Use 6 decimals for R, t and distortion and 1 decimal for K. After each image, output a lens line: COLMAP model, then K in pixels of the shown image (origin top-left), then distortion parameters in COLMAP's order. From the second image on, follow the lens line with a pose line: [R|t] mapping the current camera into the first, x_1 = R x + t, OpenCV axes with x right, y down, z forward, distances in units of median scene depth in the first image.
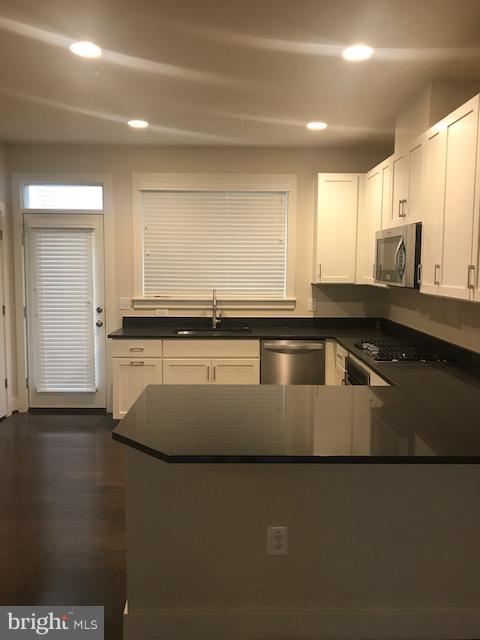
lens RADIAL K [[530.2, 0, 244.0], [0, 530.2, 317.6], [0, 0, 1]] dist [0.053780, -0.033883]
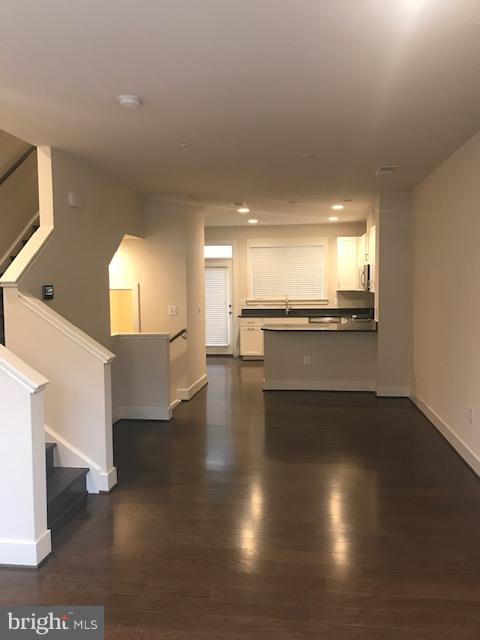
lens RADIAL K [[530.2, 0, 242.6], [0, 530.2, 319.7], [0, 0, 1]] dist [0.053780, -0.033883]
pose [[0.991008, -0.010008, -0.133431, 0.045568], [0.006396, 0.999602, -0.027471, 0.096411], [0.133652, 0.026371, 0.990677, -1.015424]]
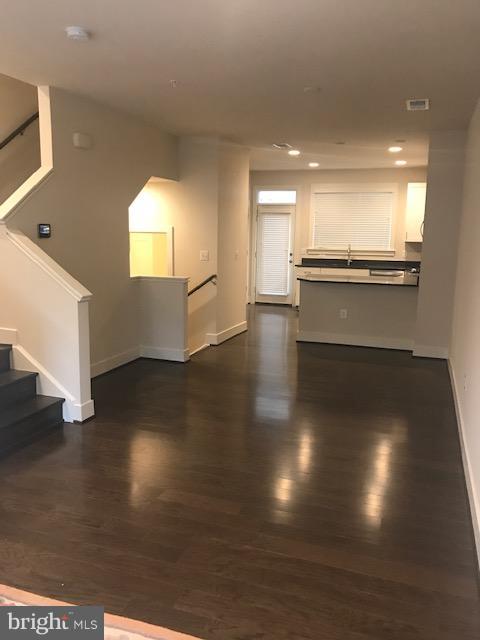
lens RADIAL K [[530.2, 0, 237.6], [0, 530.2, 316.7], [0, 0, 1]] dist [0.053780, -0.033883]
pose [[0.938705, 0.063049, -0.338907, 0.230441], [-0.043145, 0.996889, 0.065954, 0.097412], [0.342011, -0.047290, 0.938505, -0.950358]]
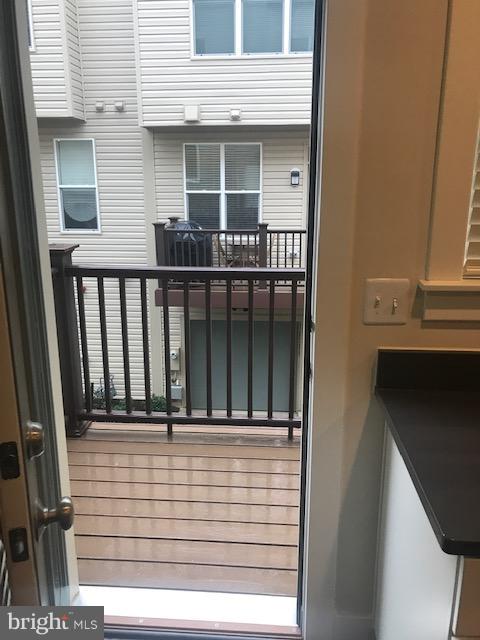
lens RADIAL K [[530.2, 0, 239.6], [0, 530.2, 320.8], [0, 0, 1]] dist [0.053780, -0.033883]
pose [[0.995921, 0.014010, -0.089130, -0.277748], [-0.001015, 0.989549, 0.144195, -0.055846], [0.090219, -0.143517, 0.985527, 0.746045]]
